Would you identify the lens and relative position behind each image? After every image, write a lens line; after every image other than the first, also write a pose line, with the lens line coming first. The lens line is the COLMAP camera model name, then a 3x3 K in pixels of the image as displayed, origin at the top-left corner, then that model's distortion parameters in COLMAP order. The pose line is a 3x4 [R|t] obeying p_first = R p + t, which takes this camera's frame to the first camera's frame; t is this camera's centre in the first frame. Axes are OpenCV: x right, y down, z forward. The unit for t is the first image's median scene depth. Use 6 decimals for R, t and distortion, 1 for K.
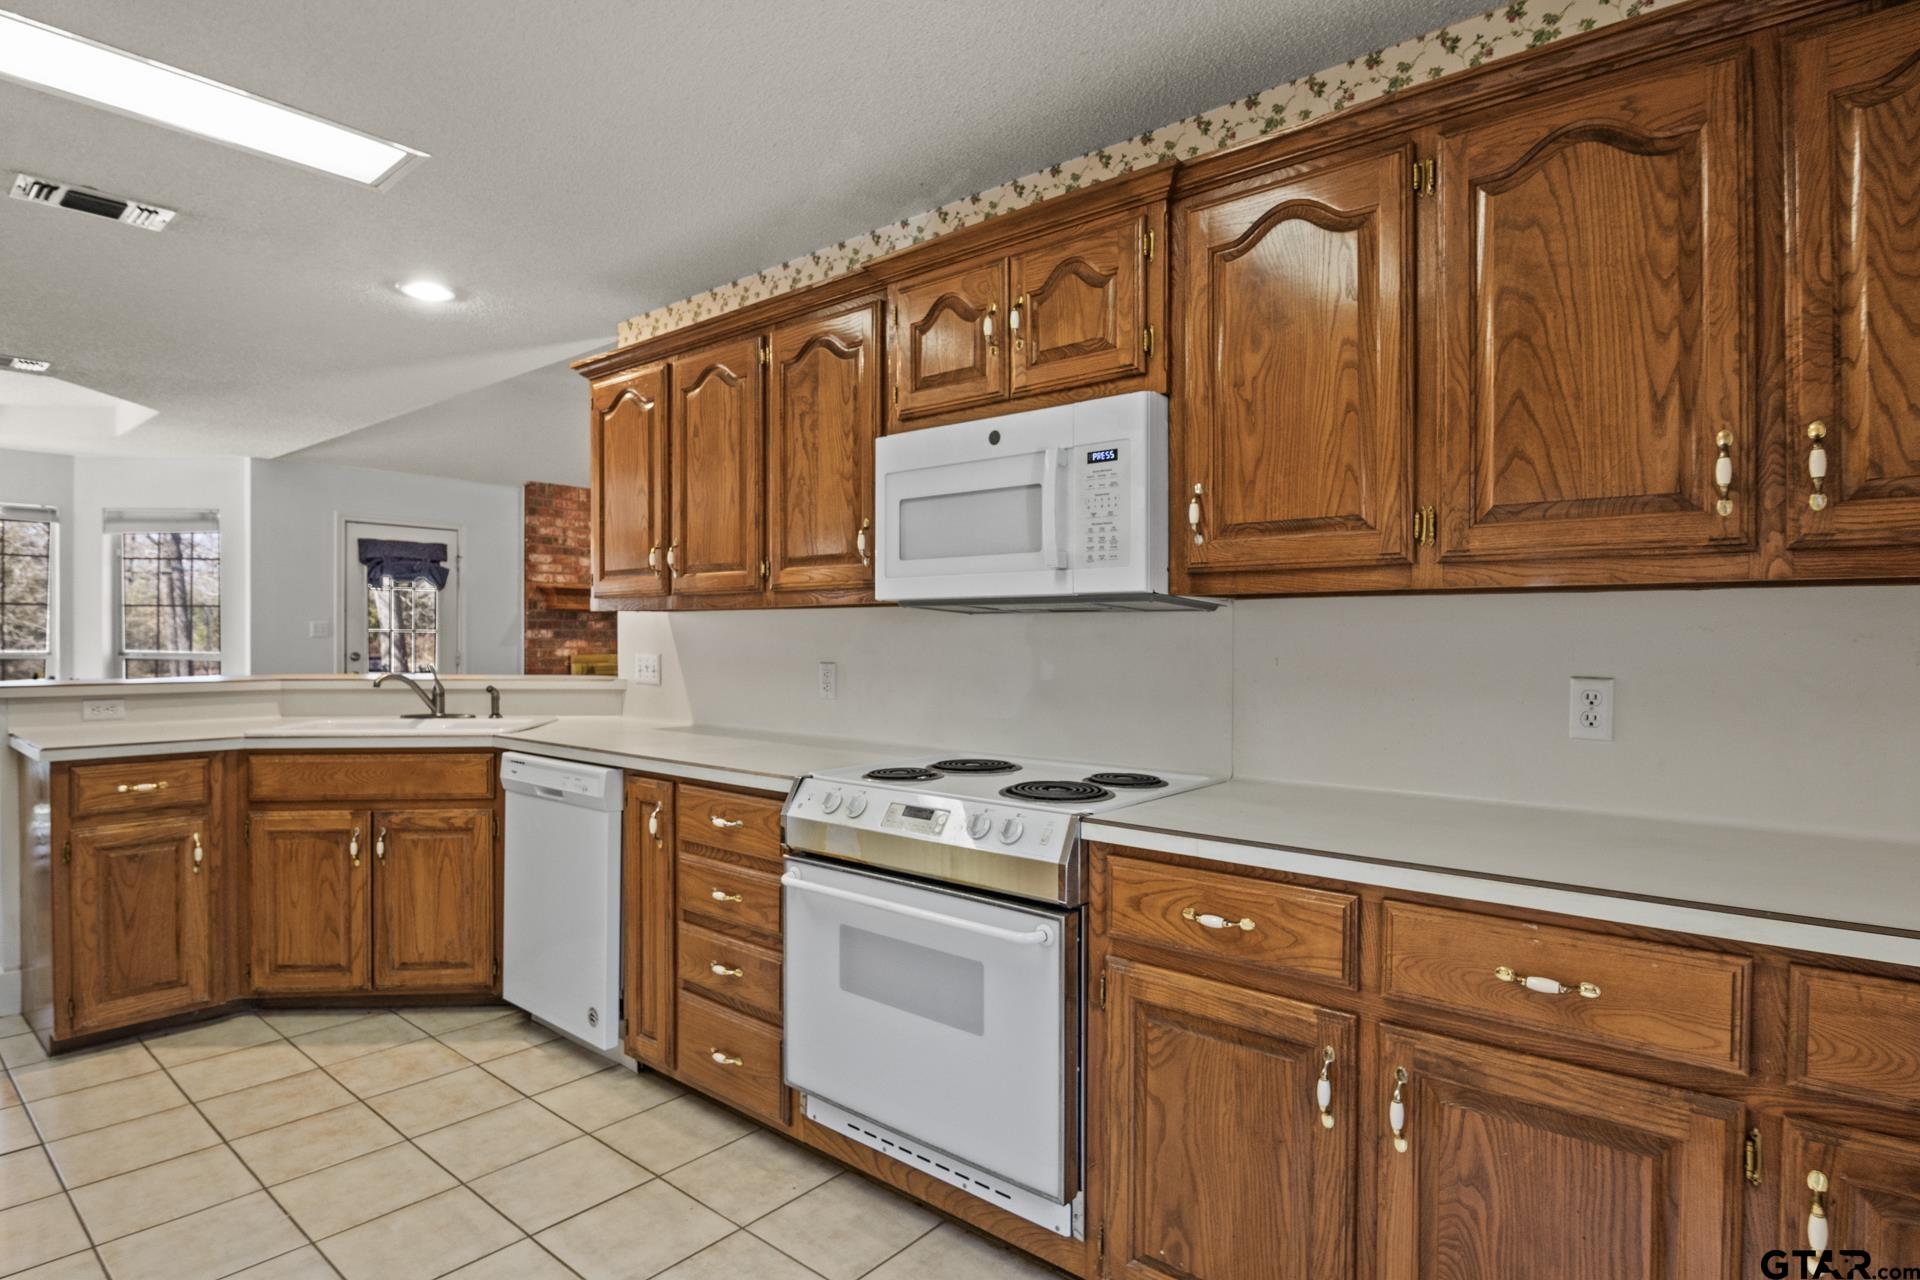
lens RADIAL K [[1017.5, 0, 959.1], [0, 1017.5, 629.5], [0, 0, 1]] dist [-0.026988, 0.001618]
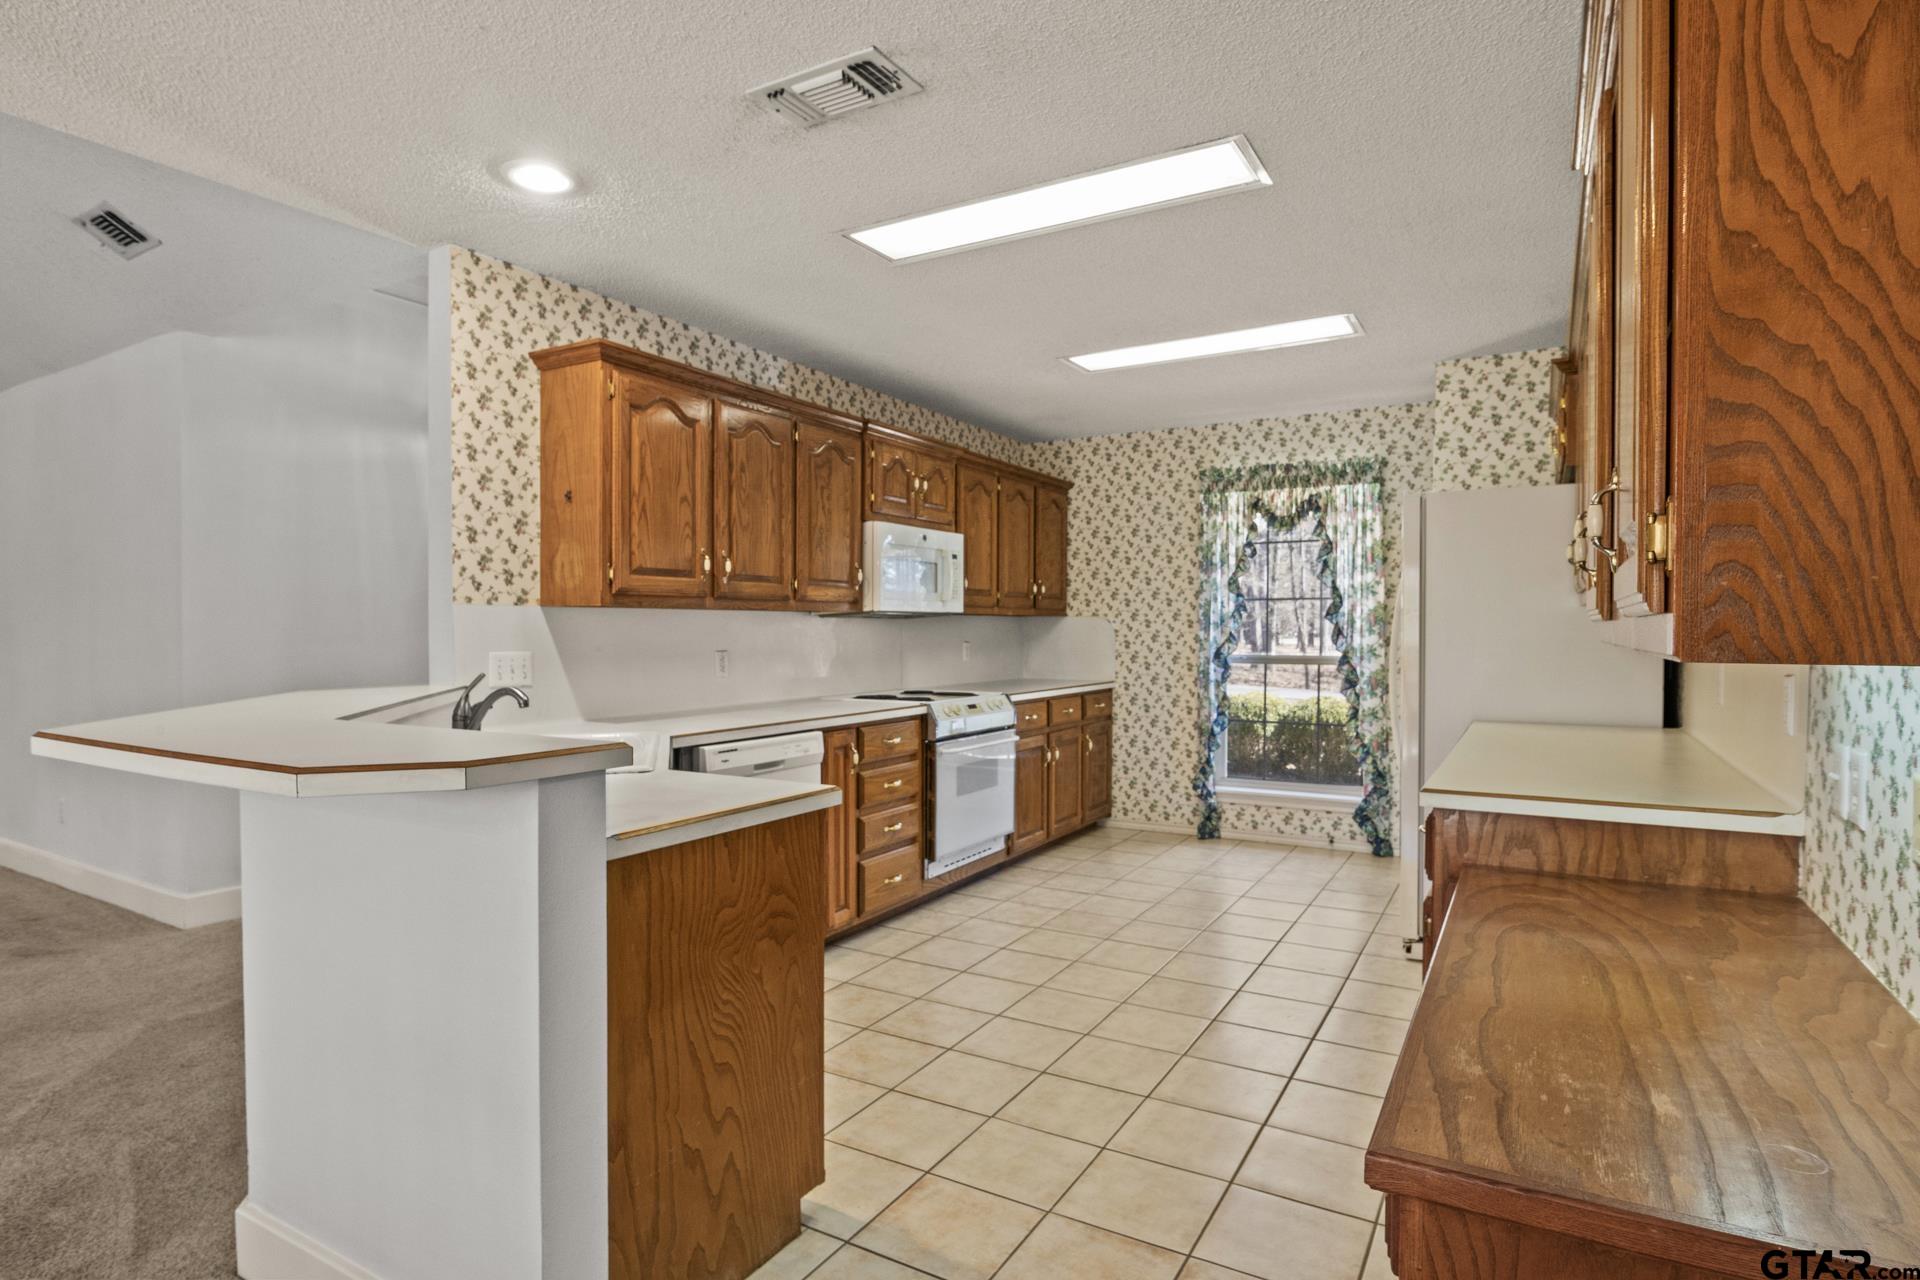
lens RADIAL K [[1017.5, 0, 959.9], [0, 1017.5, 642.3], [0, 0, 1]] dist [-0.026988, 0.001618]
pose [[-0.170119, -0.018065, 0.985258, -1.812345], [-0.006827, 0.999830, 0.017153, -0.004634], [-0.985400, -0.003808, -0.170213, 1.113990]]
